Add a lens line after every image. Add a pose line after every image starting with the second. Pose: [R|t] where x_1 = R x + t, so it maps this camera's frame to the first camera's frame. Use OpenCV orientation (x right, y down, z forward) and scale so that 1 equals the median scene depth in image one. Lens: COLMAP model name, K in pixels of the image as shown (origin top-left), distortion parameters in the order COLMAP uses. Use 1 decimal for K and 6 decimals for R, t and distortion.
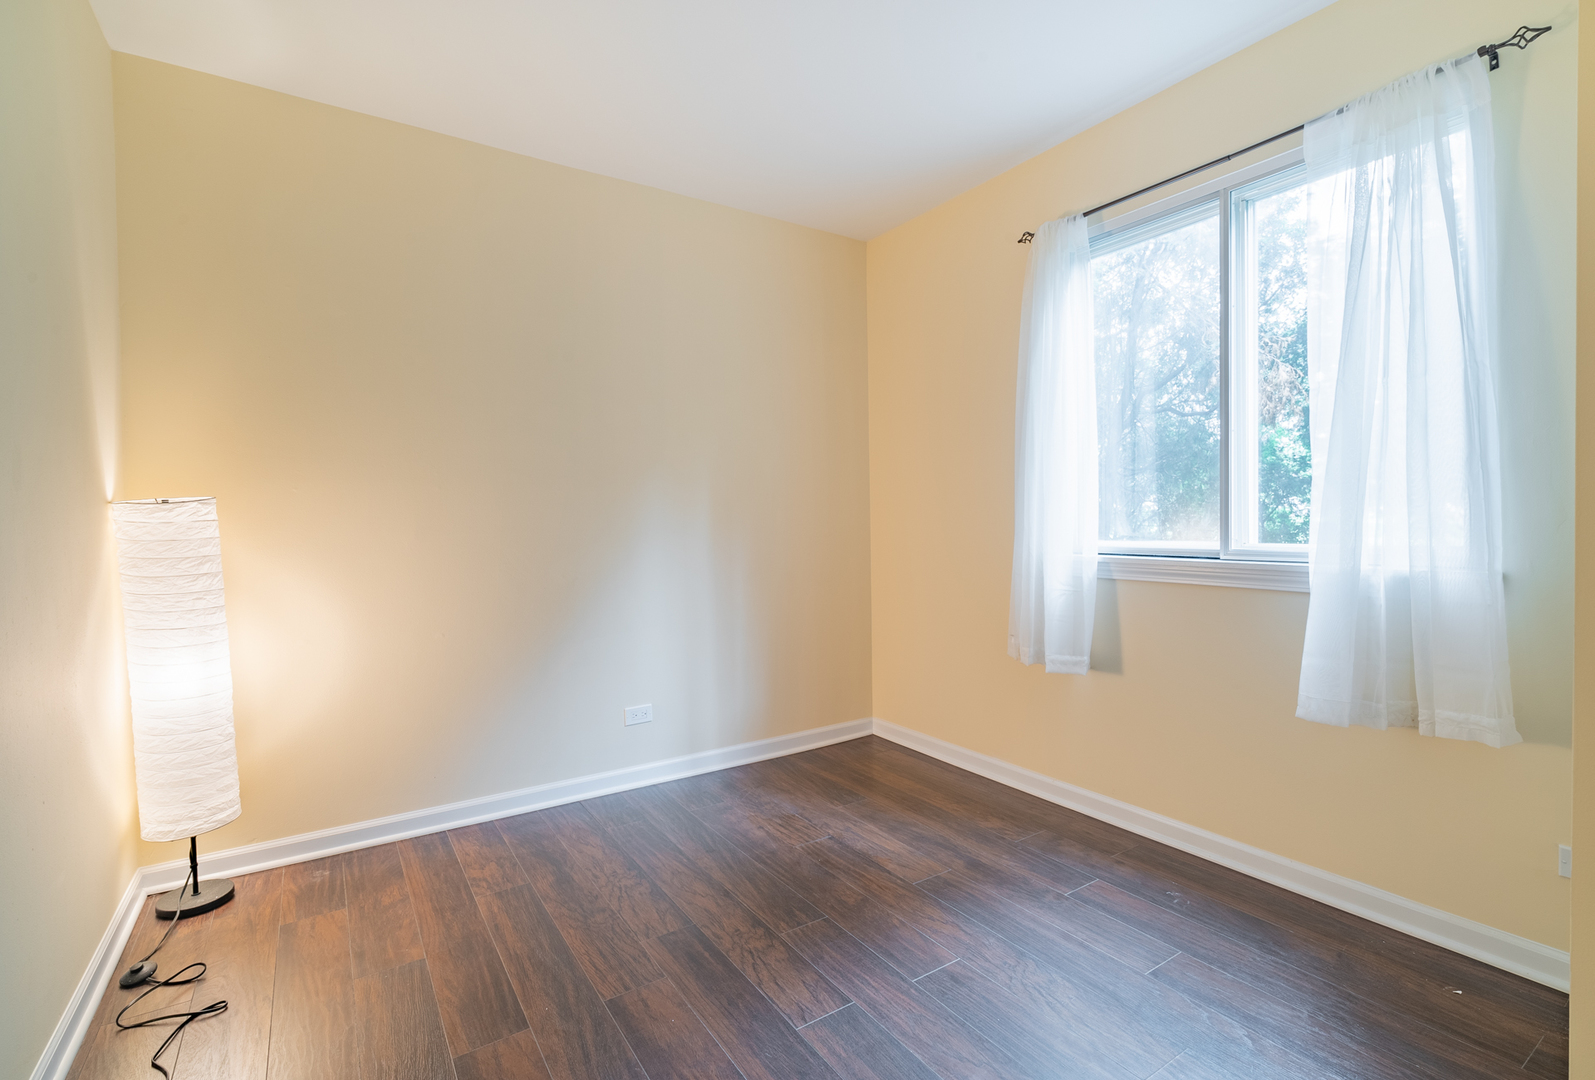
lens RADIAL K [[739.2, 0, 795.3], [0, 739.2, 542.9], [0, 0, 1]] dist [-0.009505, 0.002792]
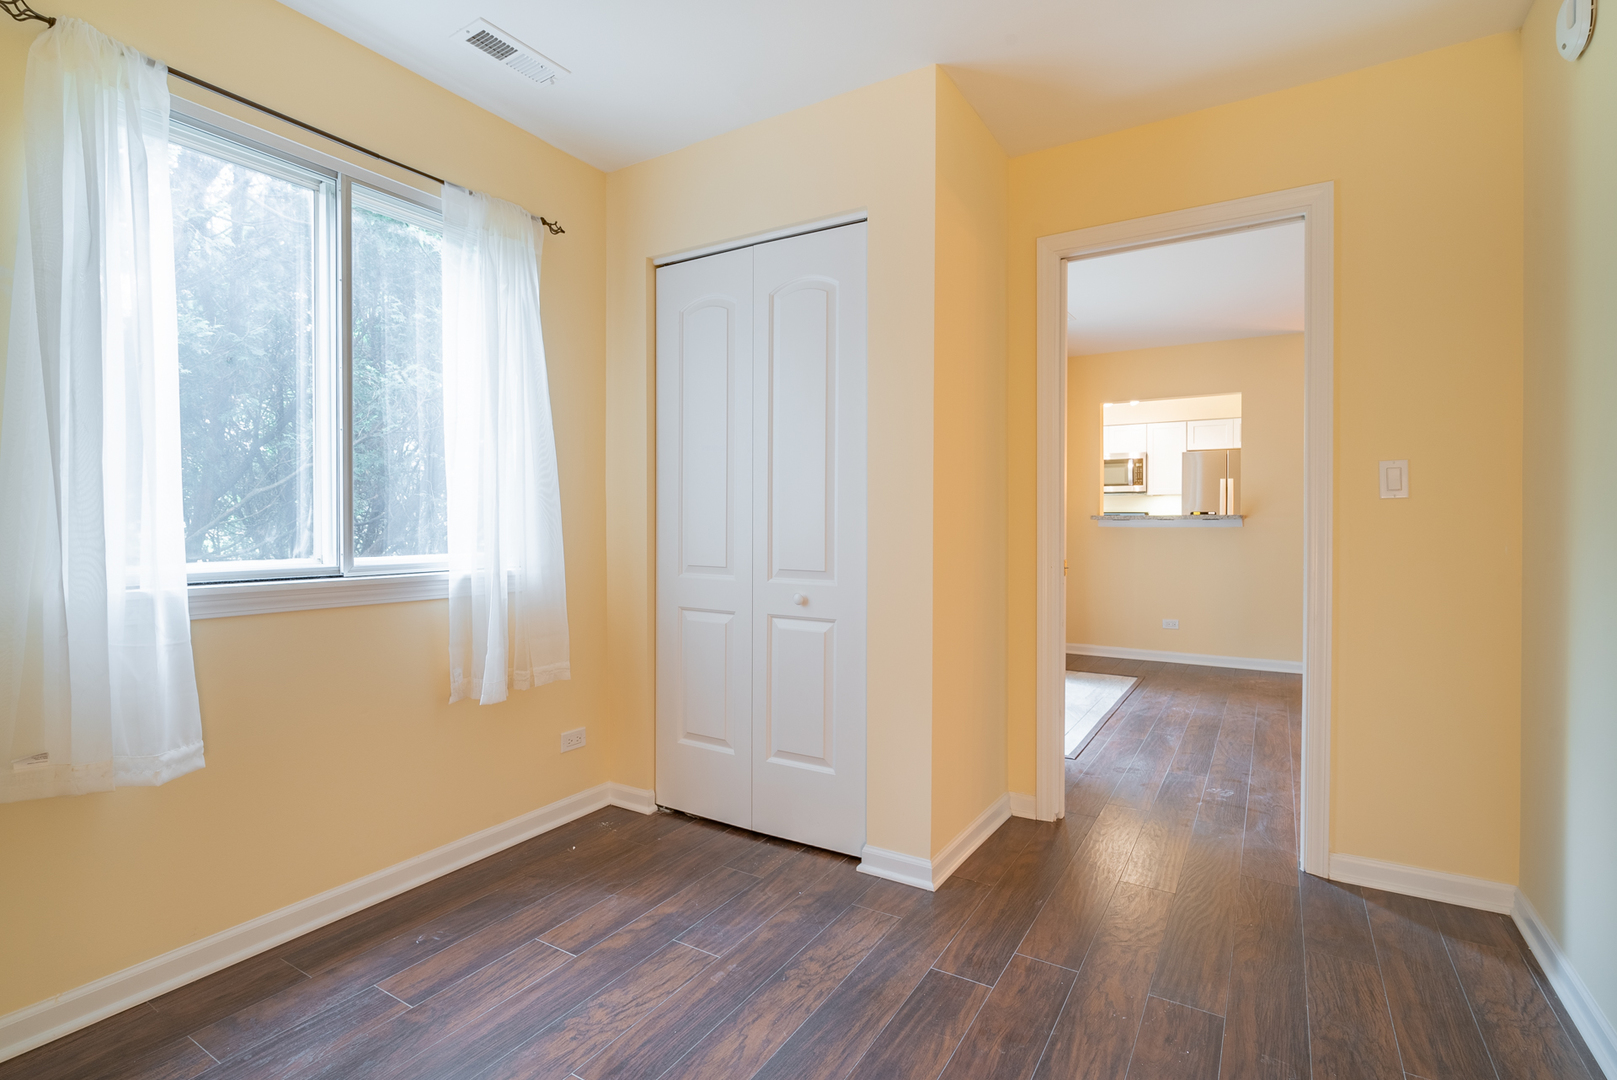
lens RADIAL K [[749.4, 0, 818.1], [0, 749.4, 533.4], [0, 0, 1]] dist [-0.009505, 0.002792]
pose [[-0.433129, 0.005833, 0.901313, -0.526728], [0.038217, 0.999199, 0.011898, -0.020723], [-0.900521, 0.039599, -0.433005, 0.907574]]
